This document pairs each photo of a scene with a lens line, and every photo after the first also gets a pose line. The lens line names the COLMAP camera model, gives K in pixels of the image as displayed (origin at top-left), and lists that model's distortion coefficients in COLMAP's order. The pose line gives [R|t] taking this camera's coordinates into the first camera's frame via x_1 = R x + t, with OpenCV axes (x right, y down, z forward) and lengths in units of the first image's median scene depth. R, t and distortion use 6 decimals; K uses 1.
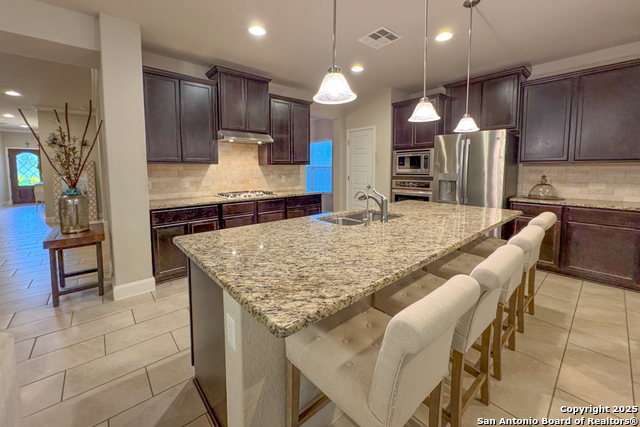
lens RADIAL K [[258.9, 0, 319.0], [0, 258.9, 187.5], [0, 0, 1]] dist [-0.003051, -0.000287]
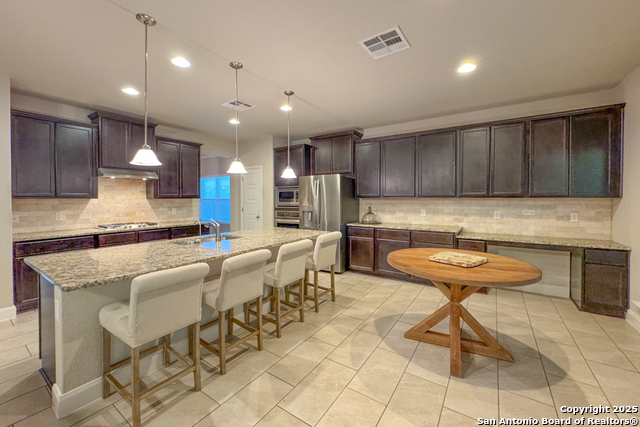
lens RADIAL K [[257.7, 0, 320.4], [0, 257.7, 202.9], [0, 0, 1]] dist [-0.001277, 0.000152]
pose [[0.967216, -0.003247, 0.253933, 0.244519], [0.017750, 0.998337, -0.054843, 0.004299], [-0.253333, 0.057552, 0.965666, -0.287983]]
